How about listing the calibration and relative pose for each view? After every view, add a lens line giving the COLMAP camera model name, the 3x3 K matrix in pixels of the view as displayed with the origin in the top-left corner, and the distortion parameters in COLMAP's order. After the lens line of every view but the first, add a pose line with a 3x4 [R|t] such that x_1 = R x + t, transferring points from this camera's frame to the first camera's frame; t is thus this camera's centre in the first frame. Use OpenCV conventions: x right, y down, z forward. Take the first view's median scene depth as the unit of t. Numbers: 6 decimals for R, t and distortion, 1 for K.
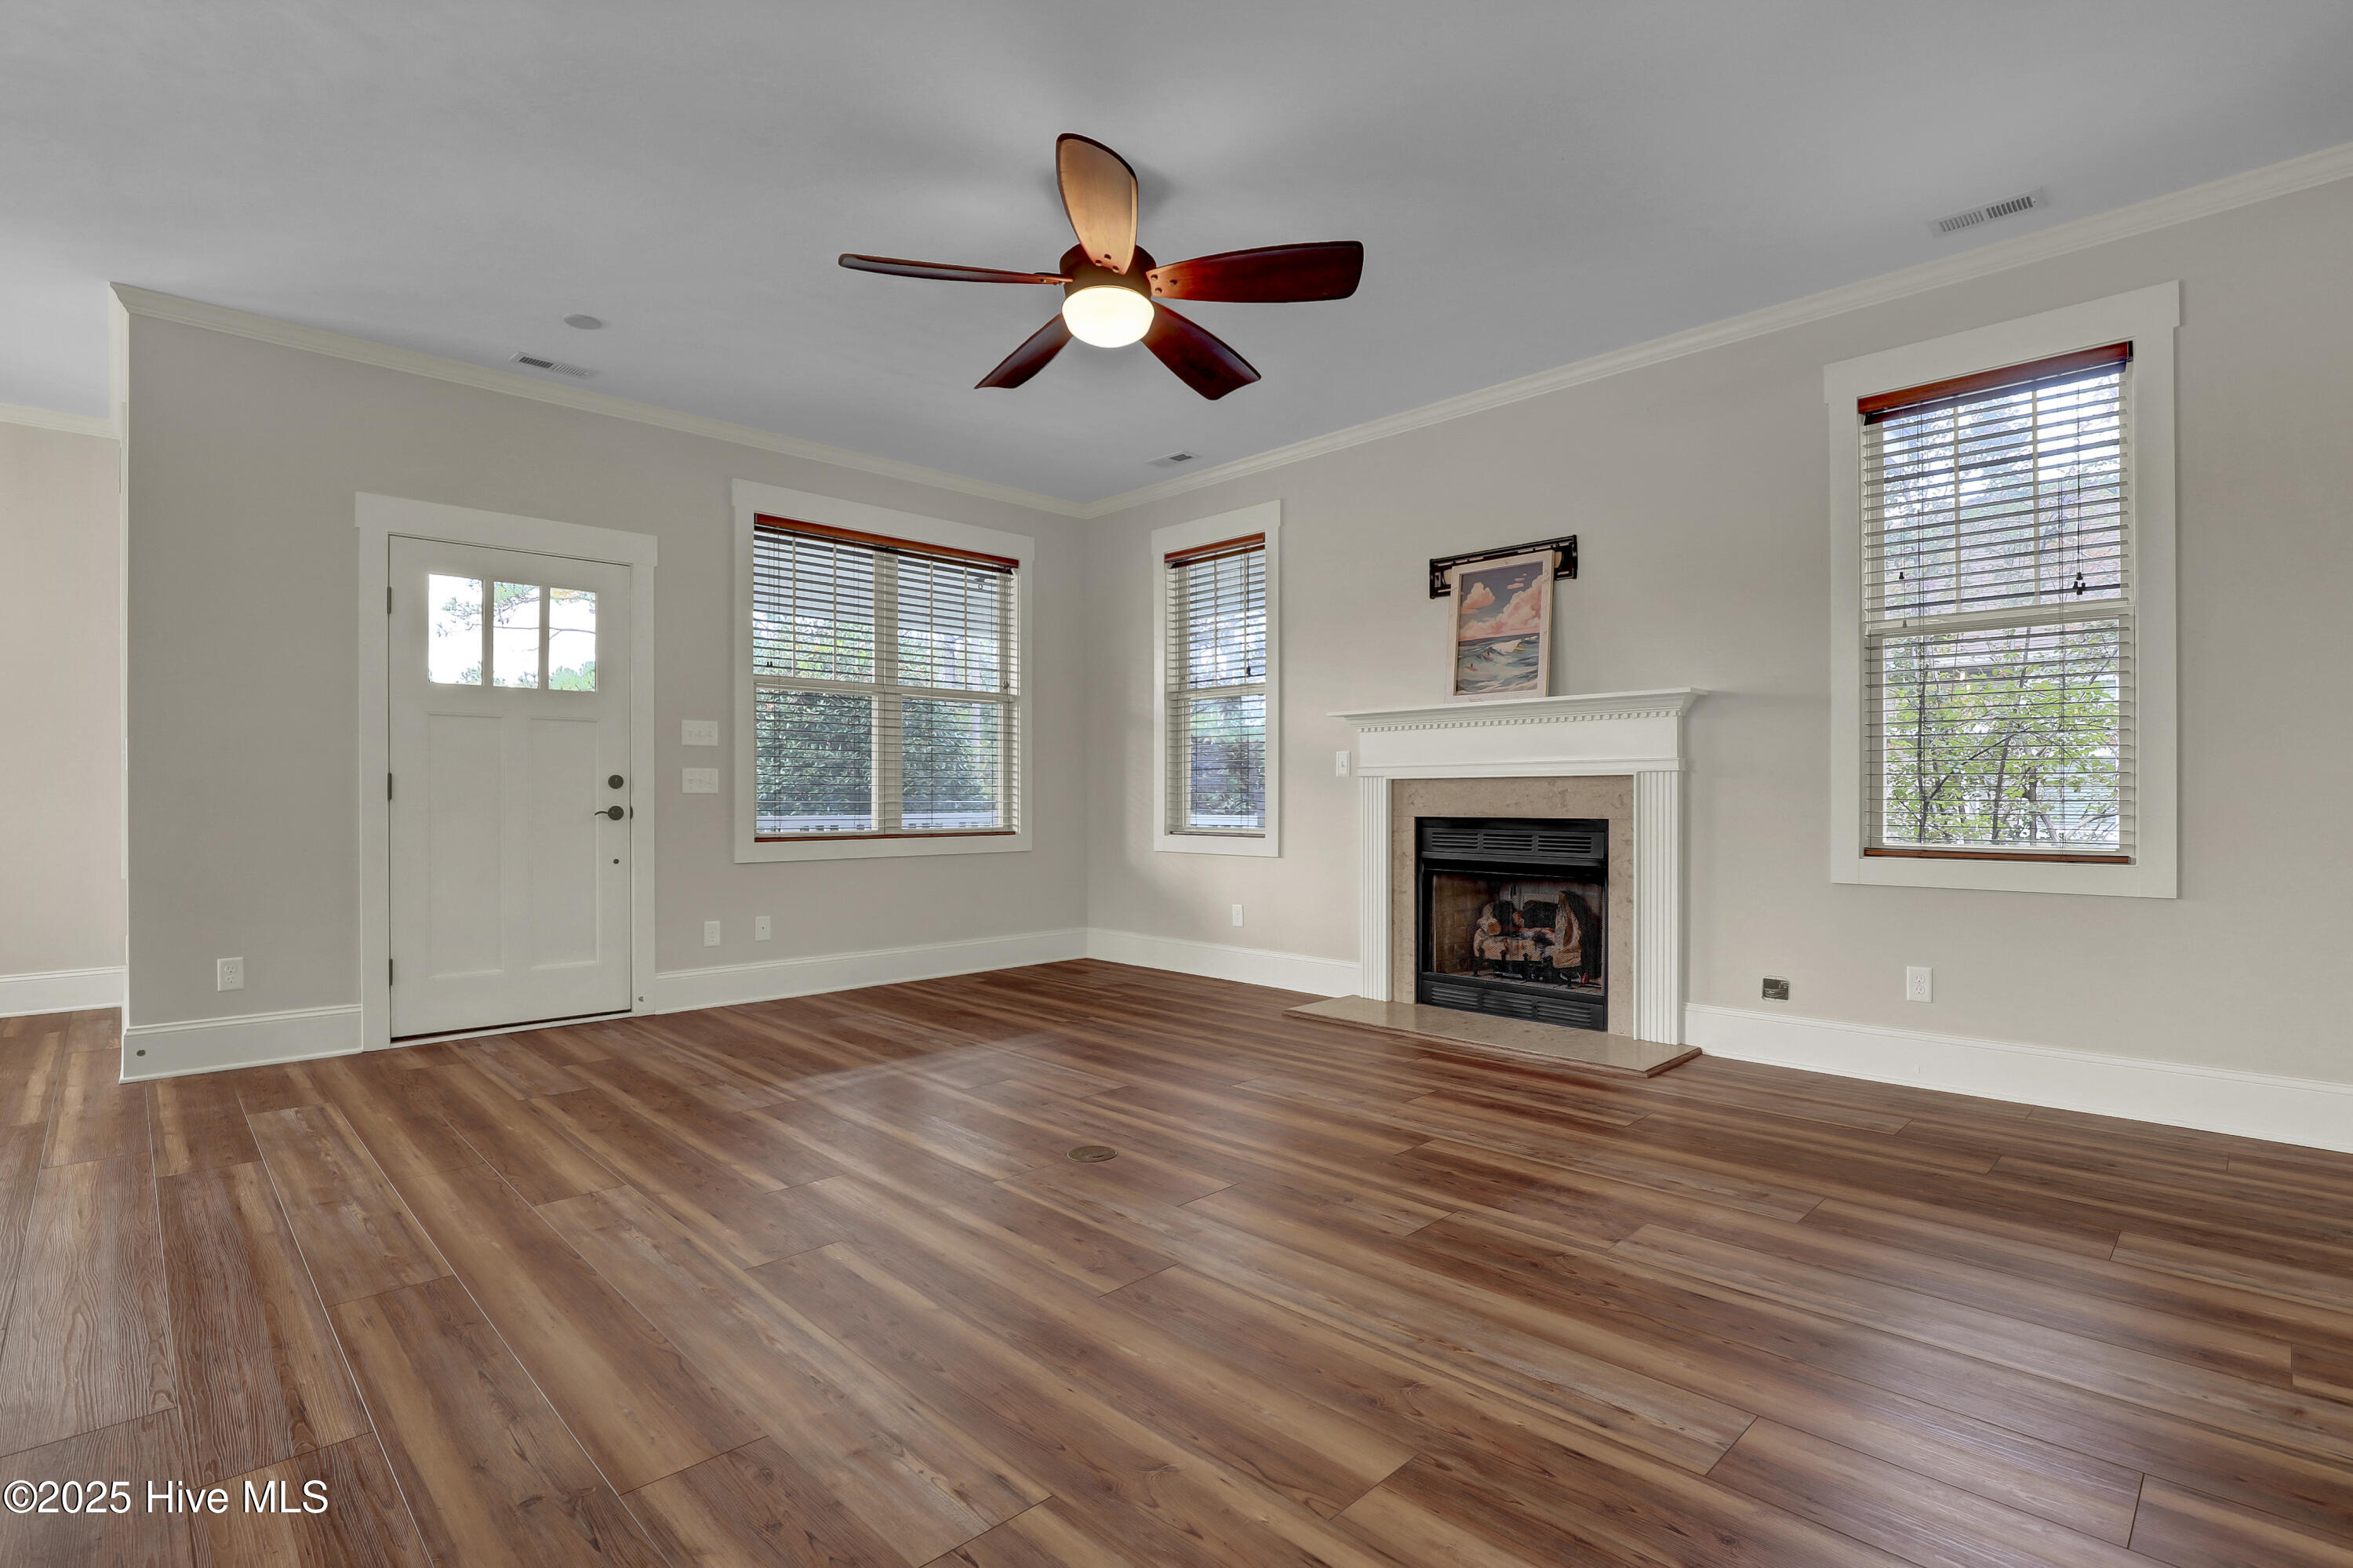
lens RADIAL K [[1118.1, 0, 1171.8], [0, 1118.1, 789.9], [0, 0, 1]] dist [-0.022320, 0.001725]
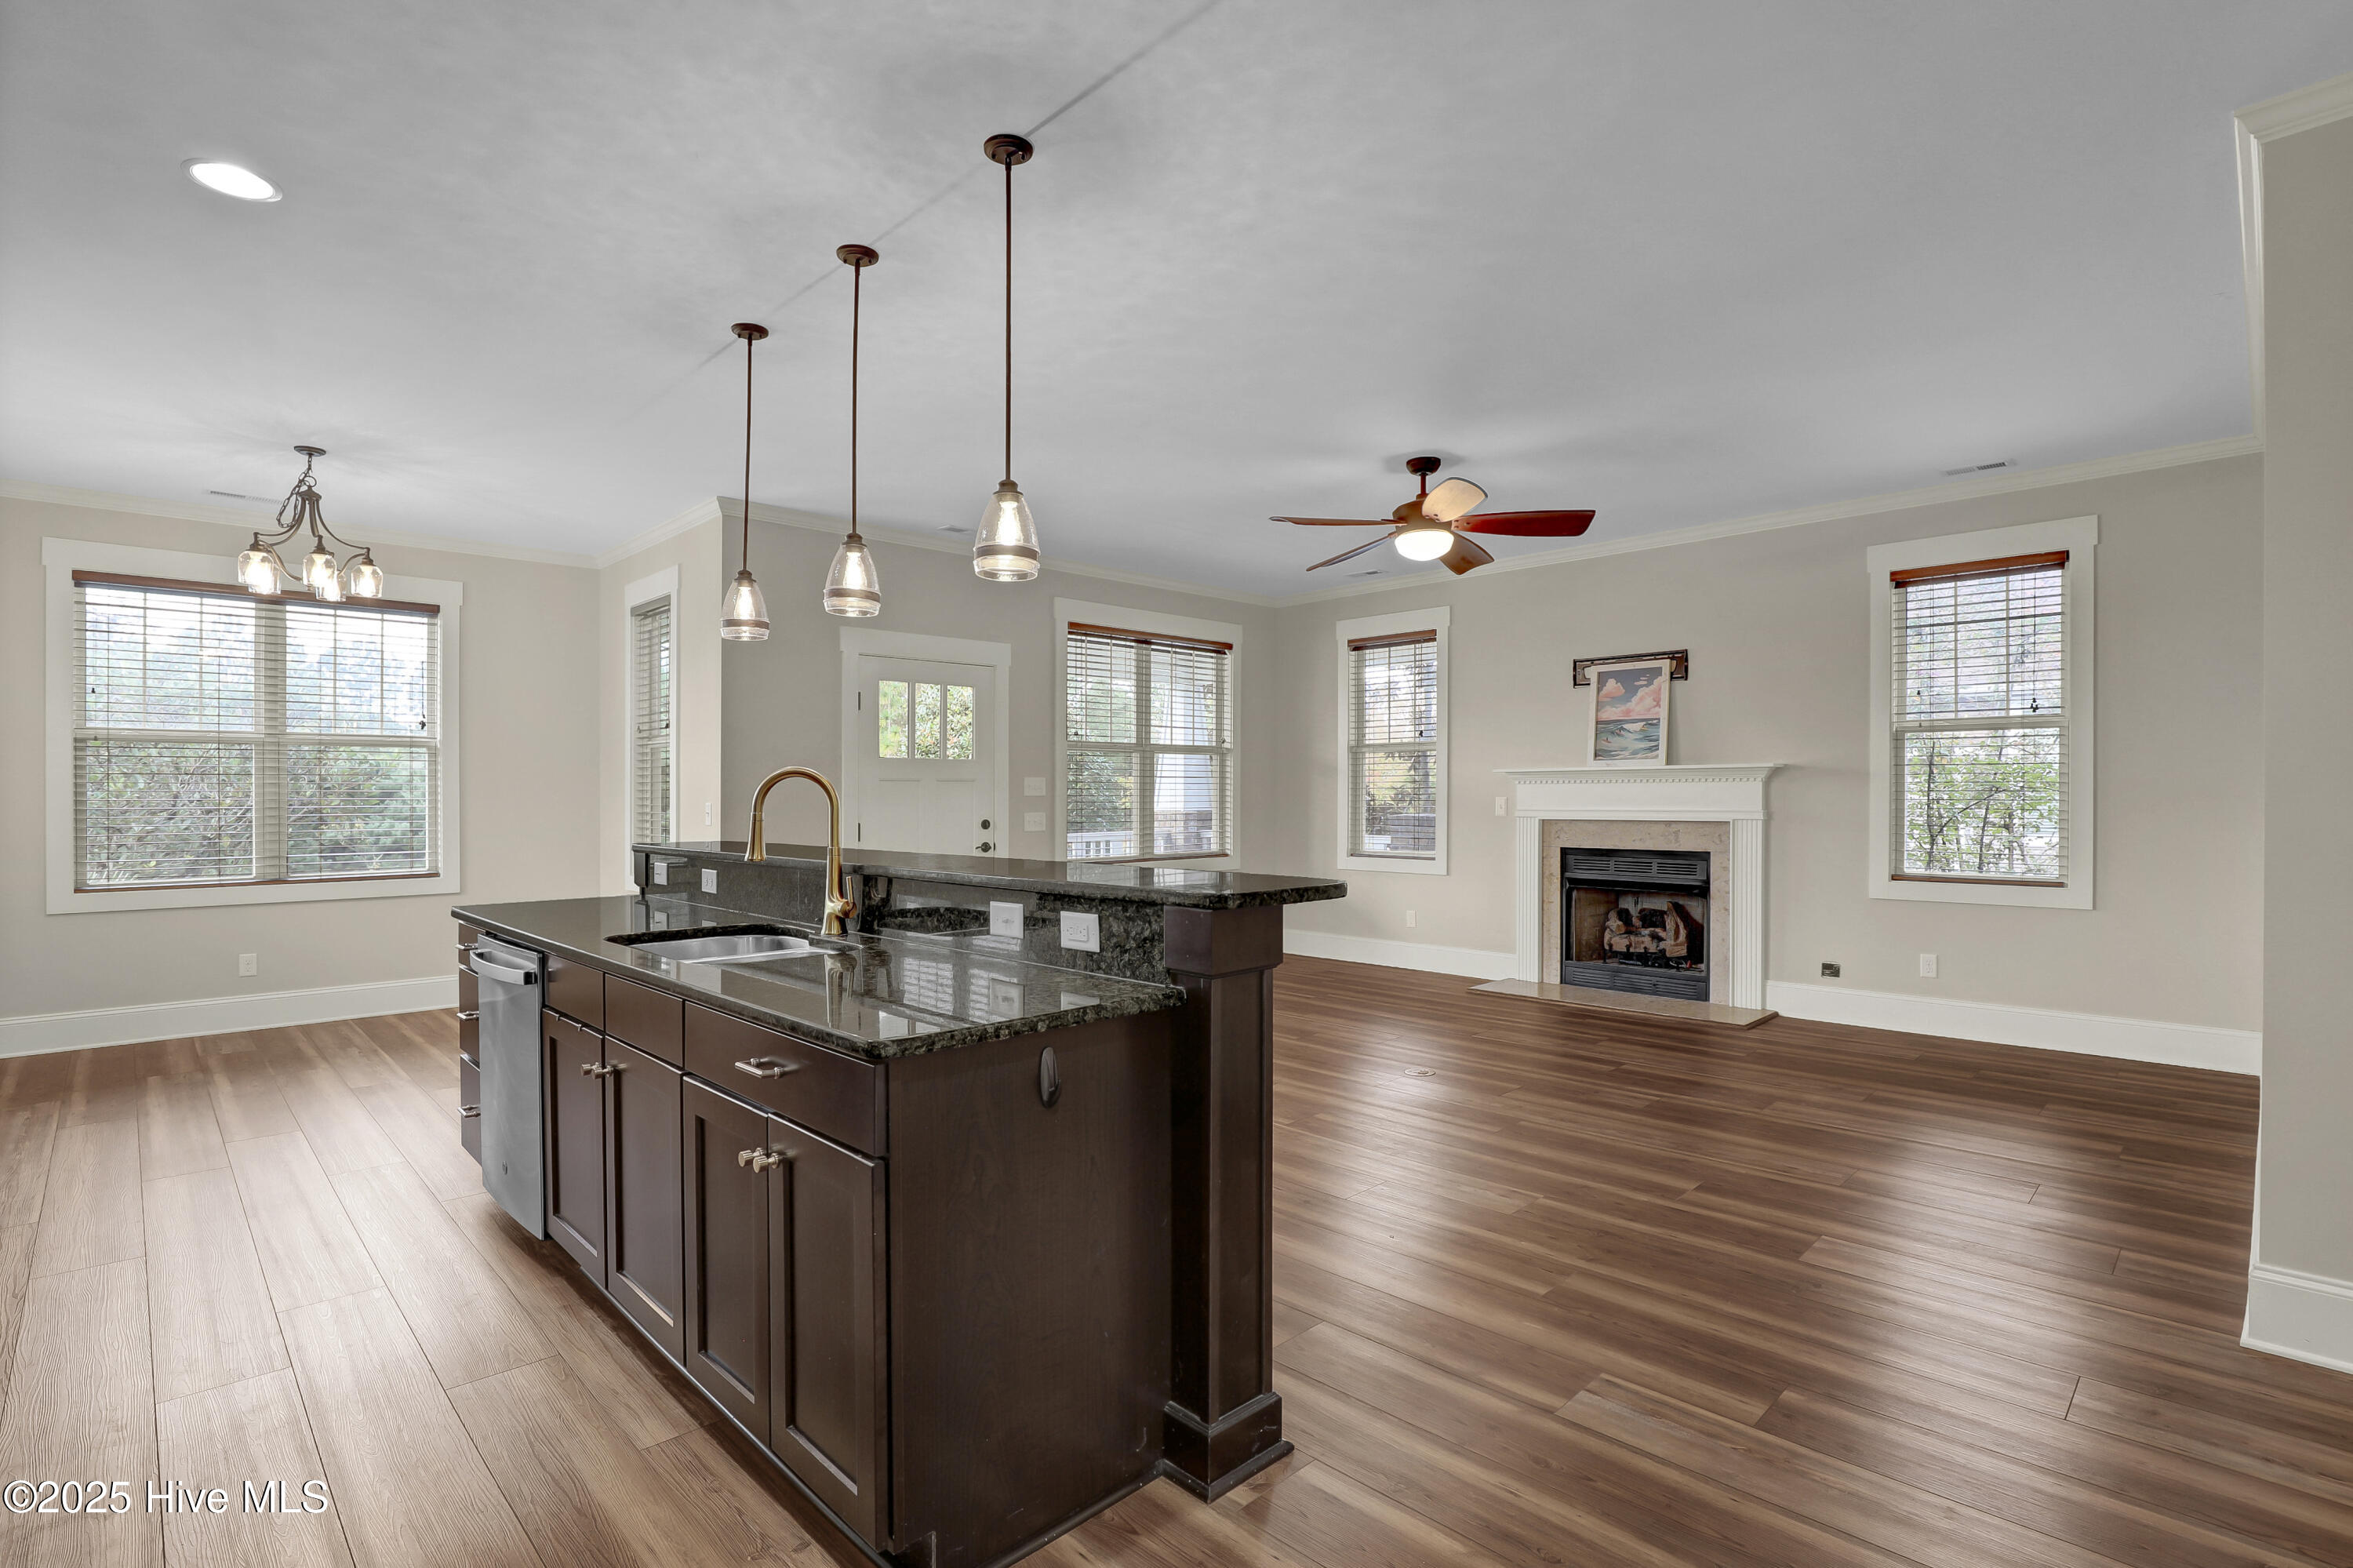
lens RADIAL K [[1118.1, 0, 1189.3], [0, 1118.1, 799.0], [0, 0, 1]] dist [-0.022320, 0.001725]
pose [[0.999916, -0.002657, 0.012660, -0.280778], [0.002512, 0.999932, 0.011409, -0.057158], [-0.012689, -0.011376, 0.999855, -0.394662]]
